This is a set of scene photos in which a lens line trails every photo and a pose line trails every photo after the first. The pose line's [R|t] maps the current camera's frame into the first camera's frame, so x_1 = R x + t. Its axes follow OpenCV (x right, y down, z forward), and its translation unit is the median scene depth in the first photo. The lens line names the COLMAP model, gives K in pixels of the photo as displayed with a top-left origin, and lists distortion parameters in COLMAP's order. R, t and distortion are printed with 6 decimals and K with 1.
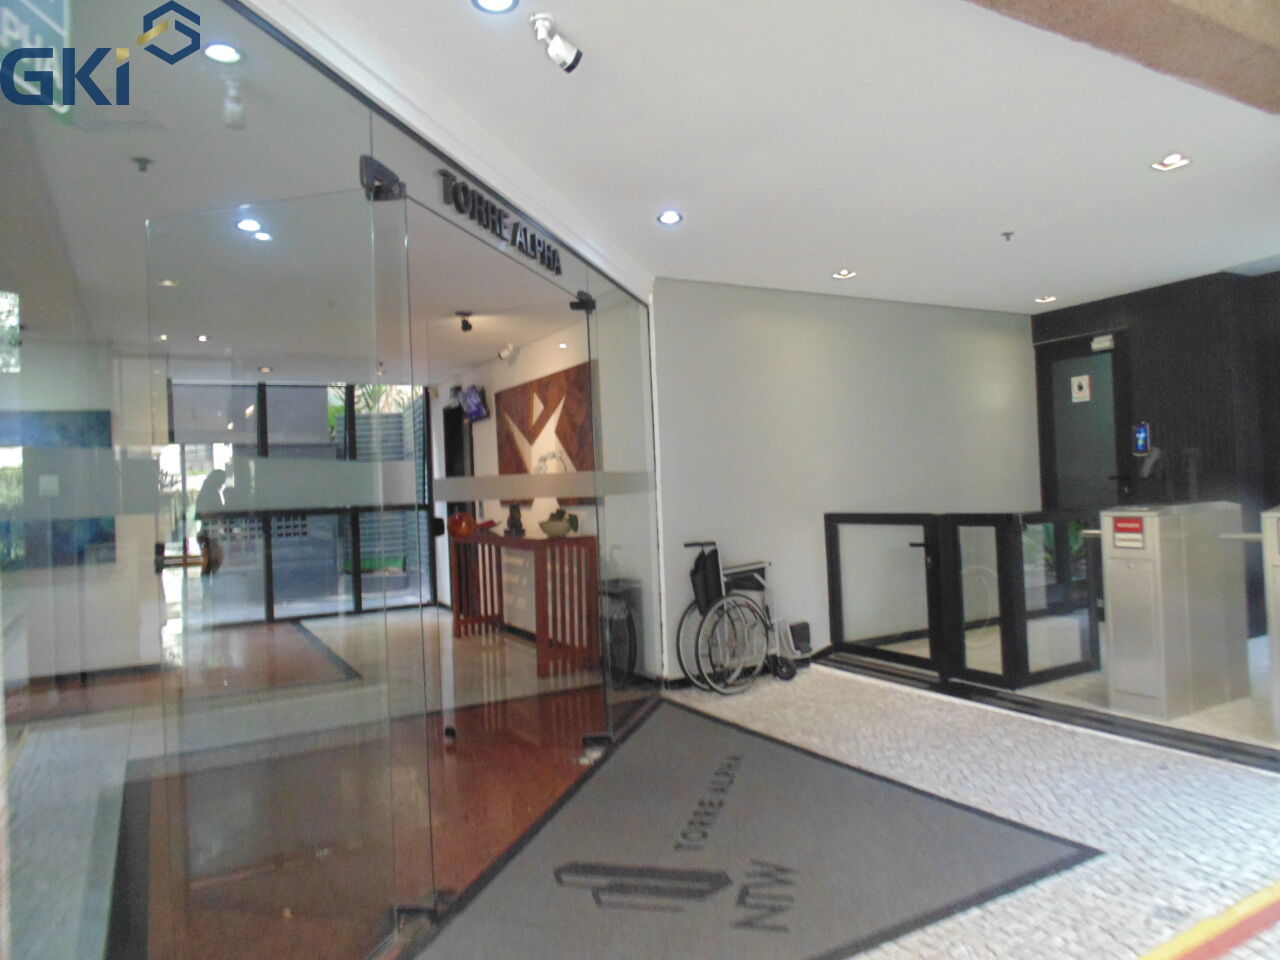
lens RADIAL K [[850.0, 0, 640.9], [0, 850.0, 480.7], [0, 0, 1]] dist [-0.006300, -0.002963]
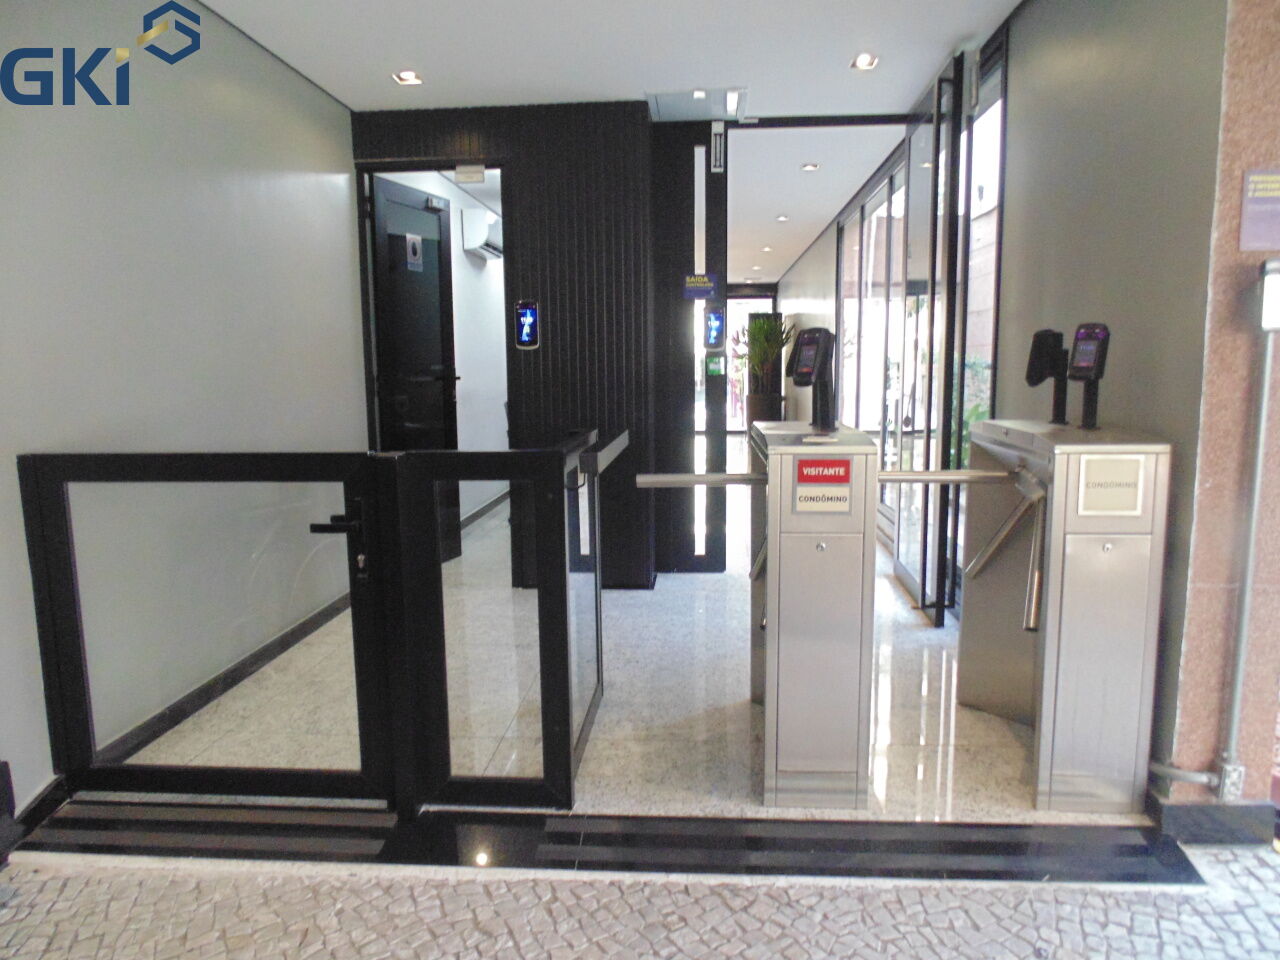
lens RADIAL K [[850.0, 0, 649.0], [0, 850.0, 479.8], [0, 0, 1]] dist [-0.006300, -0.002963]
pose [[0.537835, -0.074195, 0.839779, 0.042661], [-0.021044, 0.994628, 0.101353, 0.004101], [-0.842788, -0.072183, 0.533384, 0.496645]]
